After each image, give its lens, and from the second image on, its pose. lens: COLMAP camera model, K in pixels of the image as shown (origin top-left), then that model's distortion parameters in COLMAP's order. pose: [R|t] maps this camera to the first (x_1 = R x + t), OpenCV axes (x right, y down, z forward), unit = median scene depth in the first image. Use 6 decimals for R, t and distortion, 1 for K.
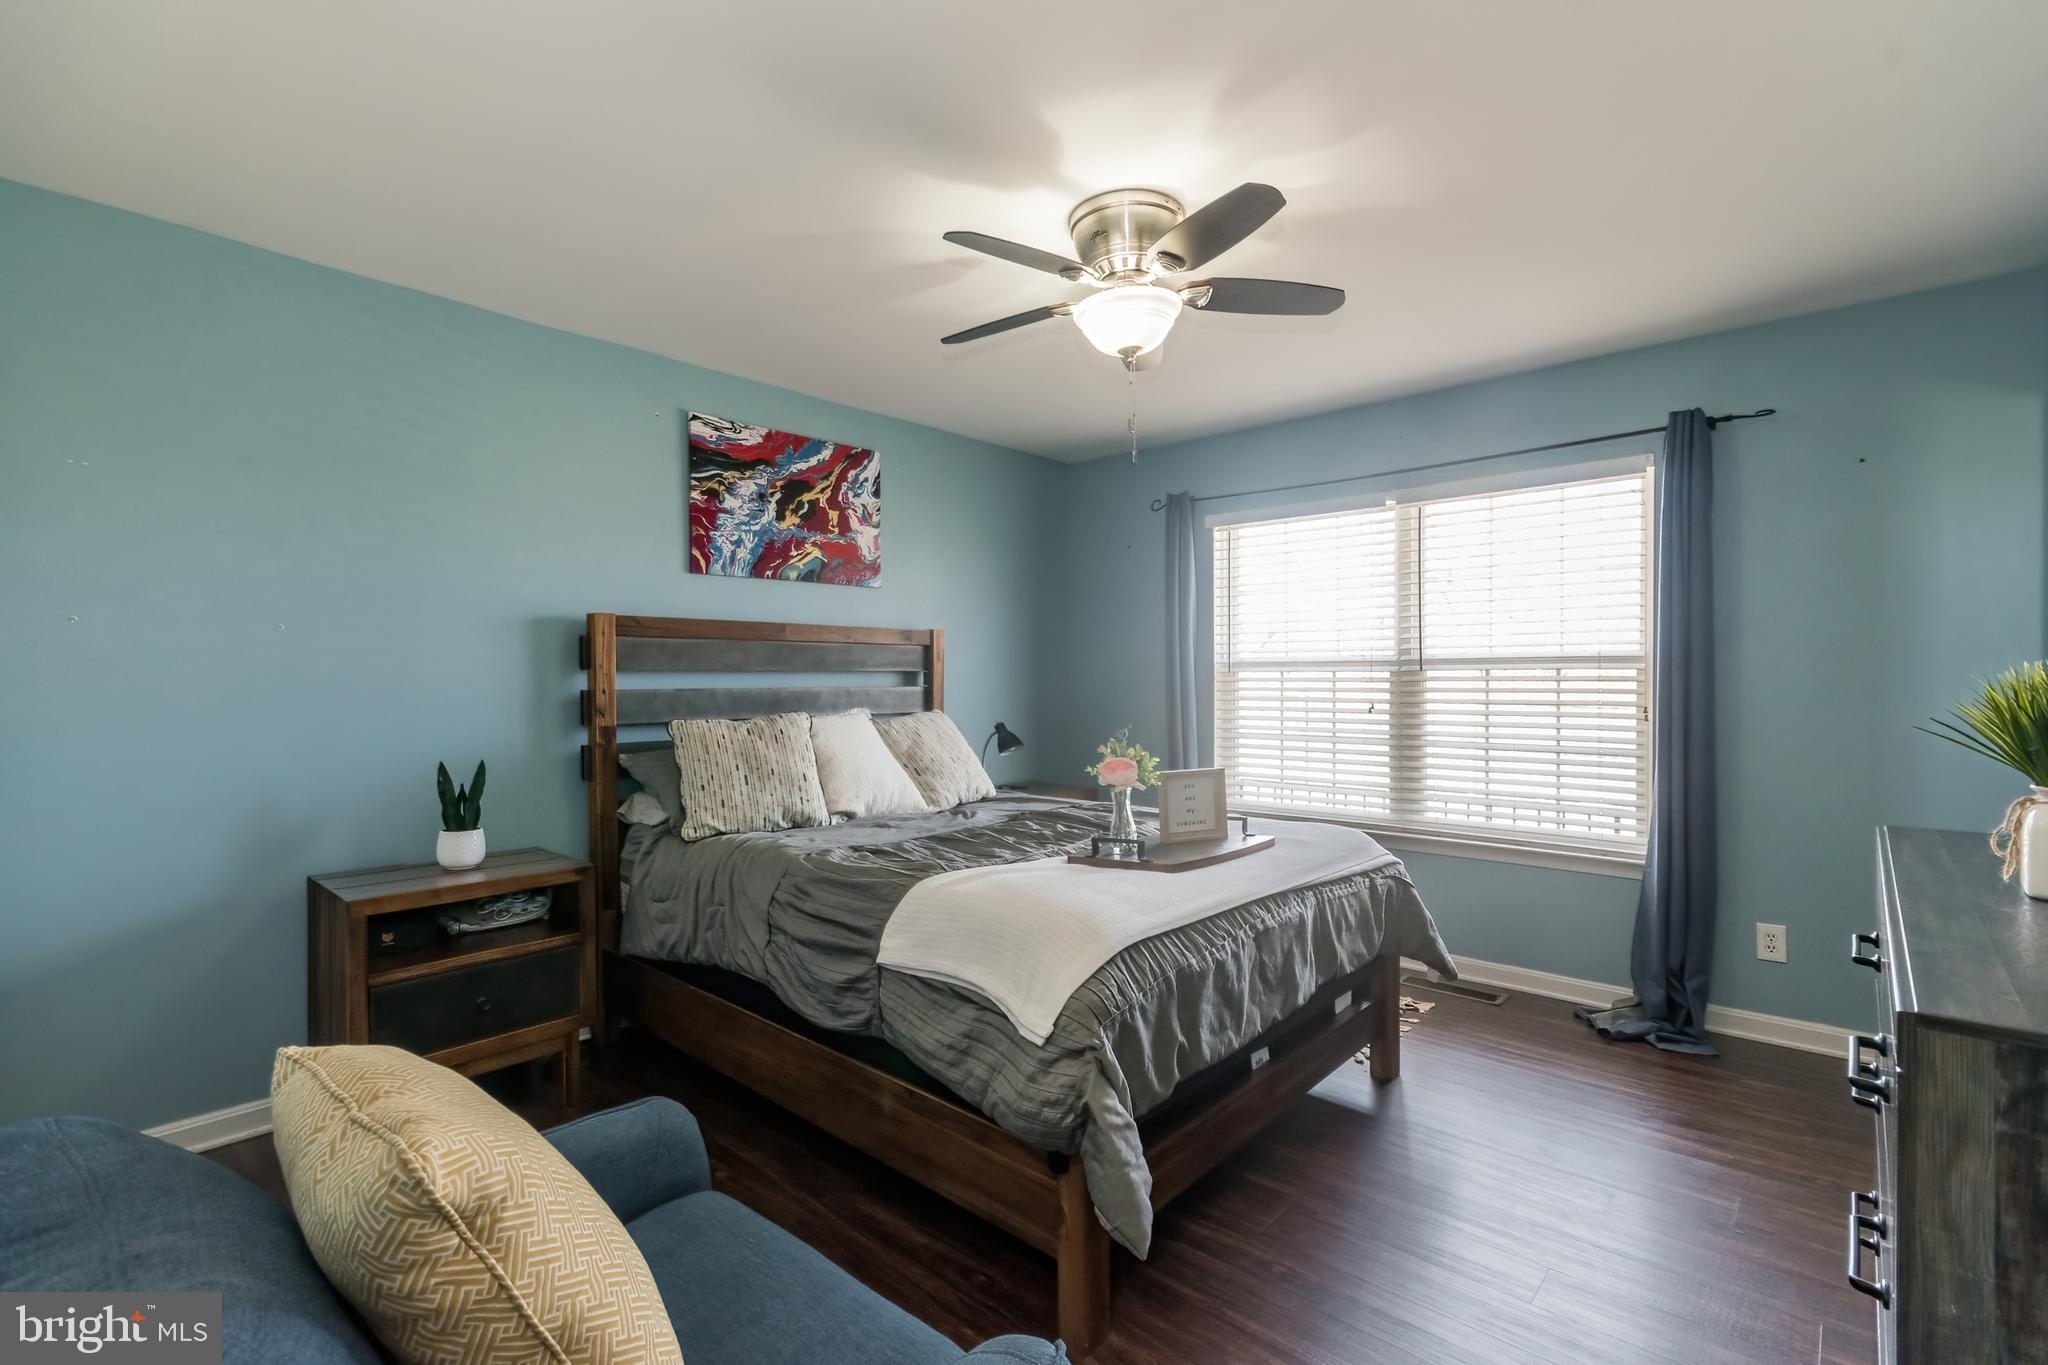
lens RADIAL K [[920.4, 0, 1023.3], [0, 920.4, 681.0], [0, 0, 1]] dist [0.008069, -0.000914]
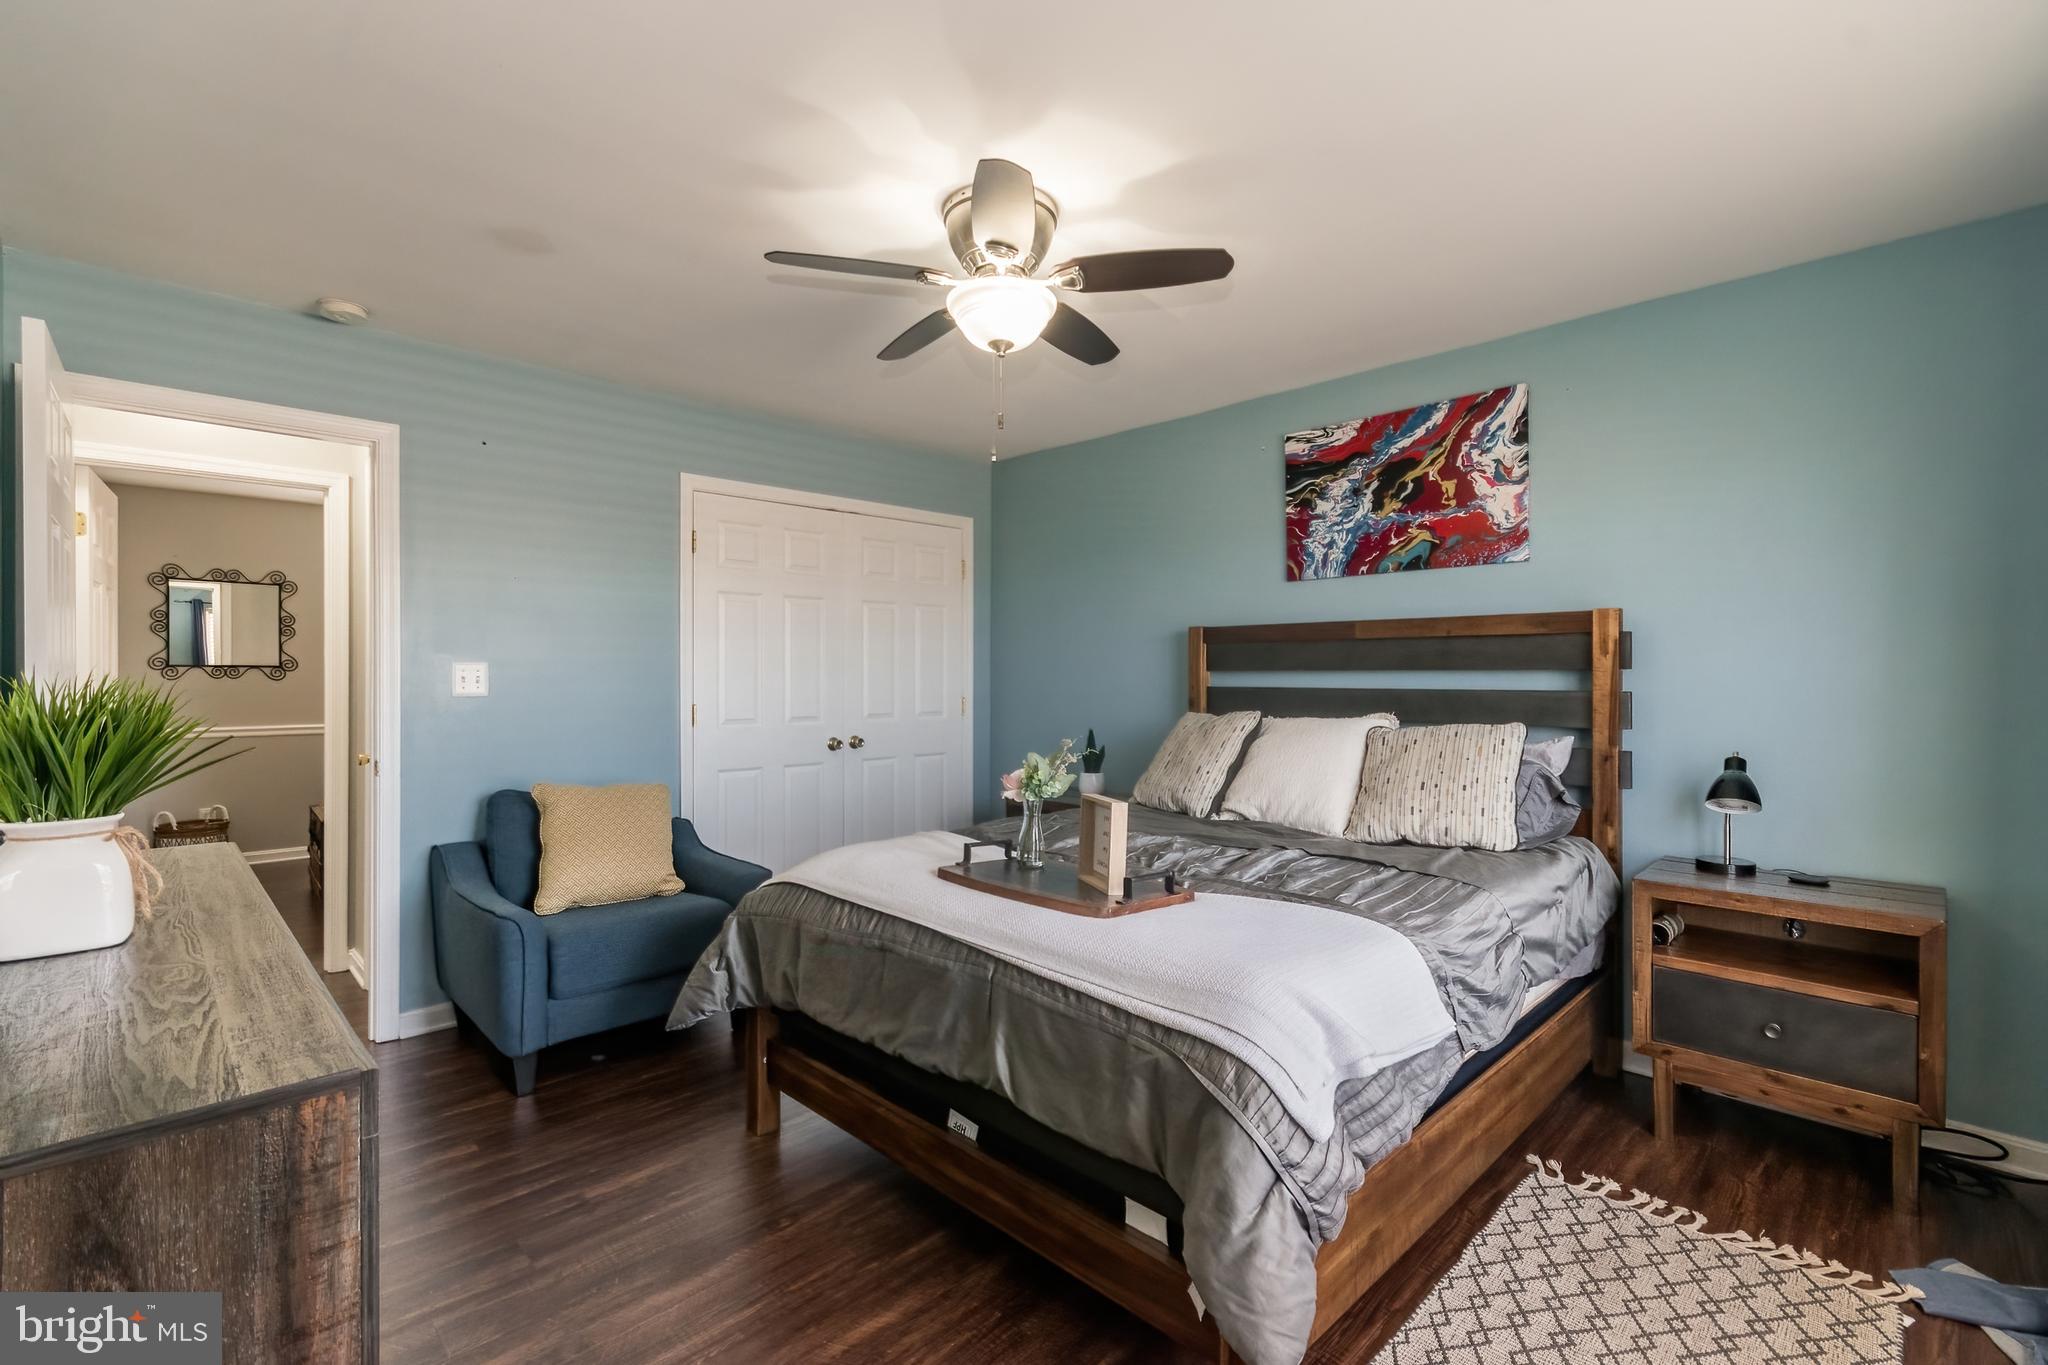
lens RADIAL K [[920.4, 0, 1023.9], [0, 920.4, 678.2], [0, 0, 1]] dist [0.008069, -0.000914]
pose [[-0.064176, 0.005992, -0.997921, 0.684476], [-0.007866, 0.999948, 0.006510, -0.006649], [0.997908, 0.008268, -0.064126, 0.690004]]
